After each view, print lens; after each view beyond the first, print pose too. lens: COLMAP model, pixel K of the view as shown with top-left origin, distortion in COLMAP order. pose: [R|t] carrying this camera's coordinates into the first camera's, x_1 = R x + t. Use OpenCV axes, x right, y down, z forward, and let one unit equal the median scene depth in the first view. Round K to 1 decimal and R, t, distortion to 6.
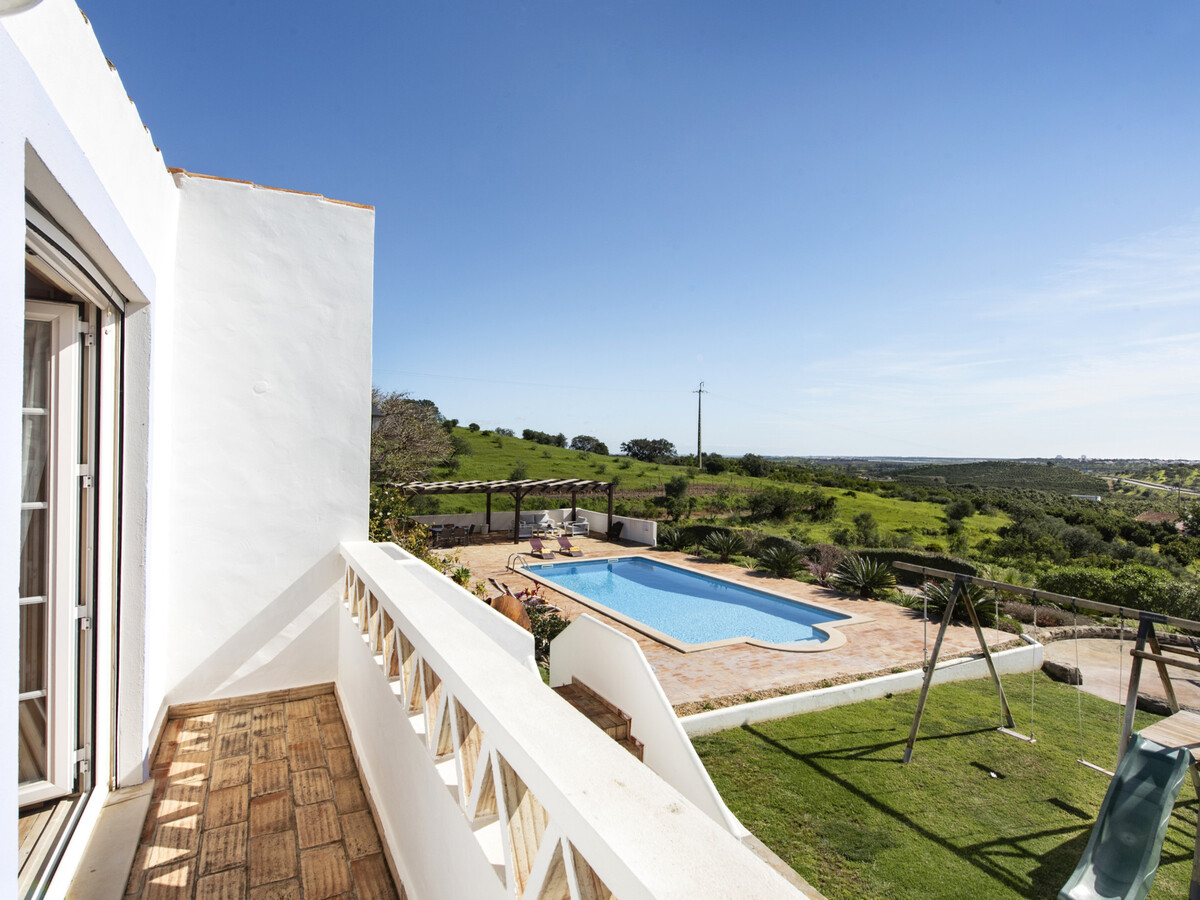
lens RADIAL K [[611.4, 0, 577.4], [0, 611.4, 445.4], [0, 0, 1]] dist [0.005284, 0.000072]
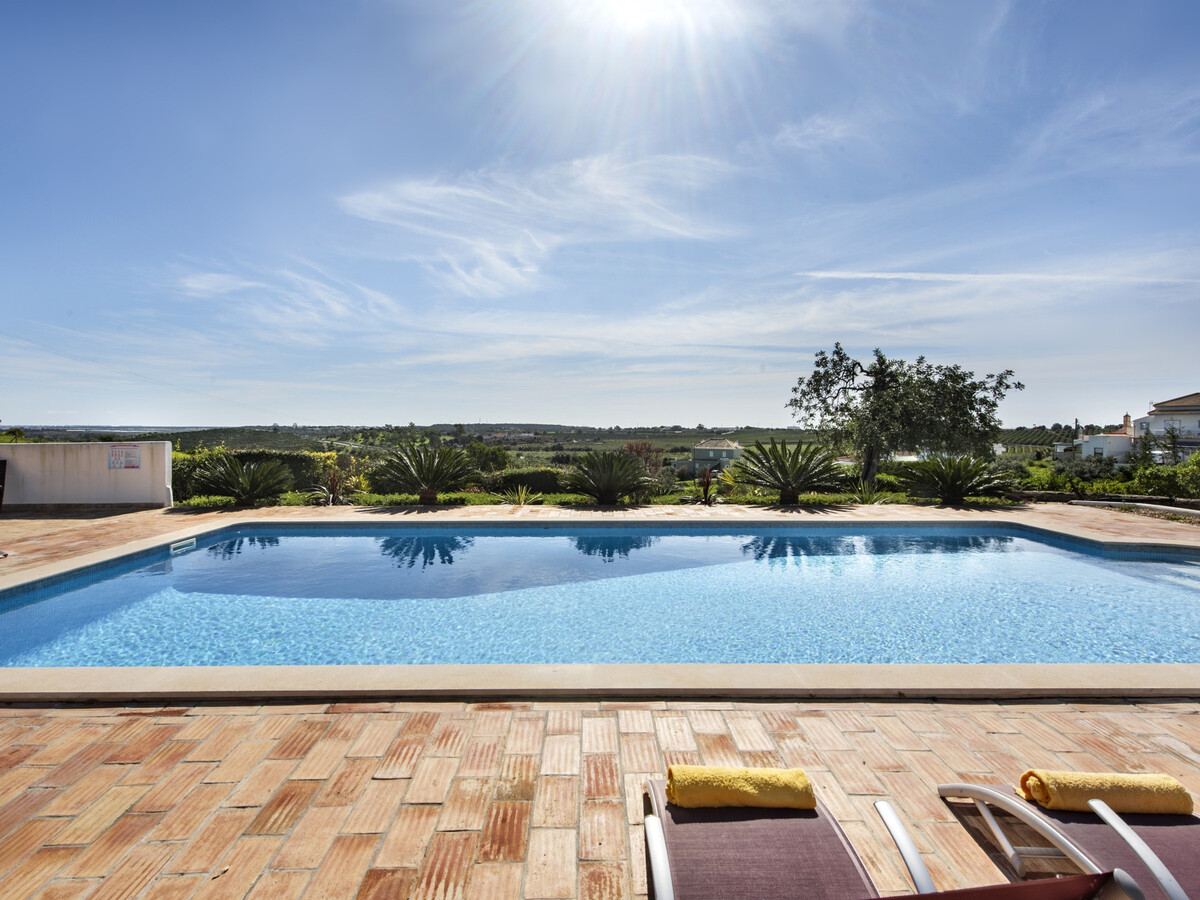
lens RADIAL K [[646.9, 0, 580.5], [0, 646.9, 468.6], [0, 0, 1]] dist [0.005946, 0.000612]
pose [[0.425608, -0.060570, 0.902878, -0.046806], [-0.011323, 0.997323, 0.072243, 0.045381], [-0.904837, -0.040971, 0.423783, 0.249046]]
